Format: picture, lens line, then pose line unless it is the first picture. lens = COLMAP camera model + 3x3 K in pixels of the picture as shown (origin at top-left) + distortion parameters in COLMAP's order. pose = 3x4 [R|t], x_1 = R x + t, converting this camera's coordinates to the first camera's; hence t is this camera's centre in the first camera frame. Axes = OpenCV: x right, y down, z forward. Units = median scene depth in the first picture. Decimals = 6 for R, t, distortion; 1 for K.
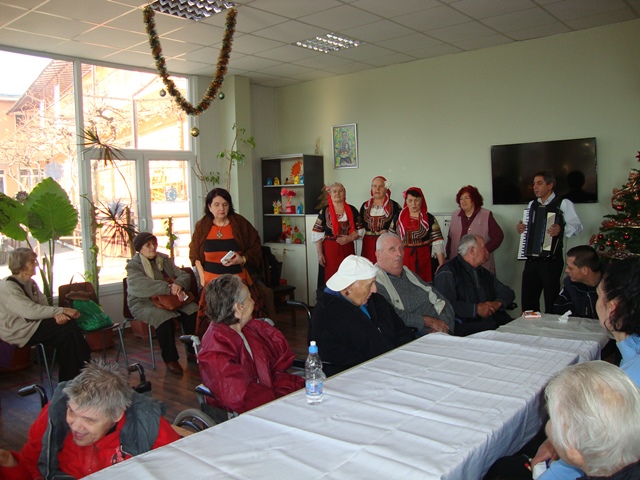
lens RADIAL K [[566.8, 0, 321.1], [0, 566.8, 236.8], [0, 0, 1]] dist [-0.208736, 0.209693]
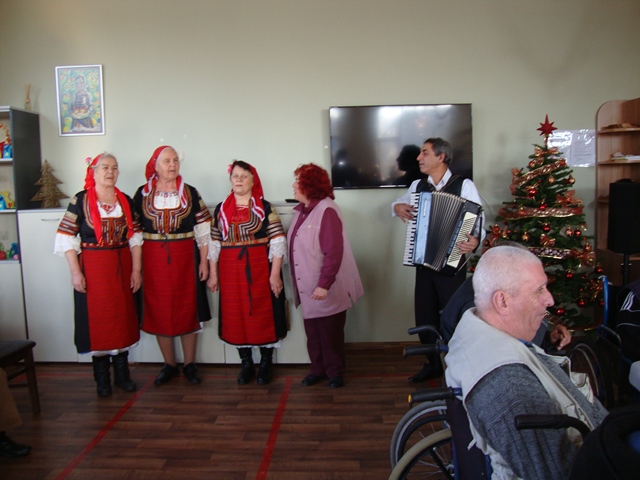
lens RADIAL K [[566.8, 0, 321.1], [0, 566.8, 236.8], [0, 0, 1]] dist [-0.208736, 0.209693]
pose [[0.796029, -0.042788, 0.603744, -0.148605], [0.038151, 0.999062, 0.020502, -0.013449], [-0.604055, 0.006713, 0.796914, 0.450233]]
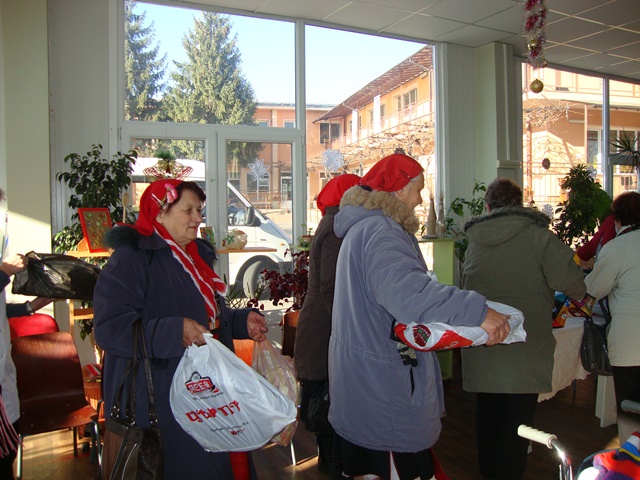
lens RADIAL K [[566.8, 0, 321.1], [0, 566.8, 236.8], [0, 0, 1]] dist [-0.208736, 0.209693]
pose [[0.917711, 0.048832, -0.394235, -0.534330], [-0.054032, 0.998537, -0.002094, 0.045498], [0.393556, 0.023223, 0.919007, -0.270953]]
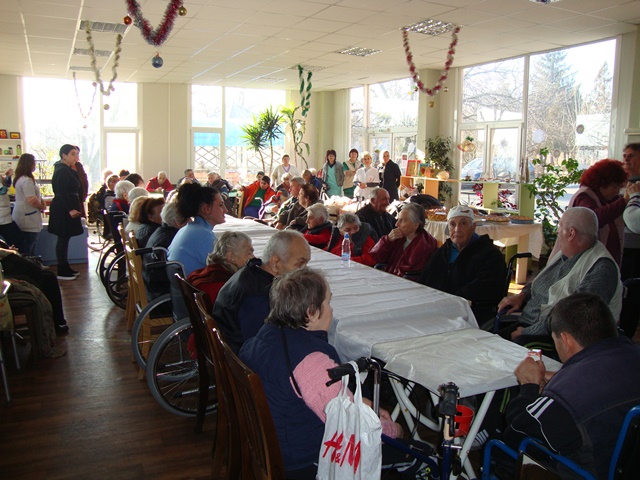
lens RADIAL K [[566.8, 0, 321.1], [0, 566.8, 236.8], [0, 0, 1]] dist [-0.208736, 0.209693]
pose [[-0.414537, 0.152875, -0.897100, 0.590950], [-0.071169, 0.977324, 0.199432, -0.059227], [0.907245, 0.146518, -0.394257, 0.583811]]
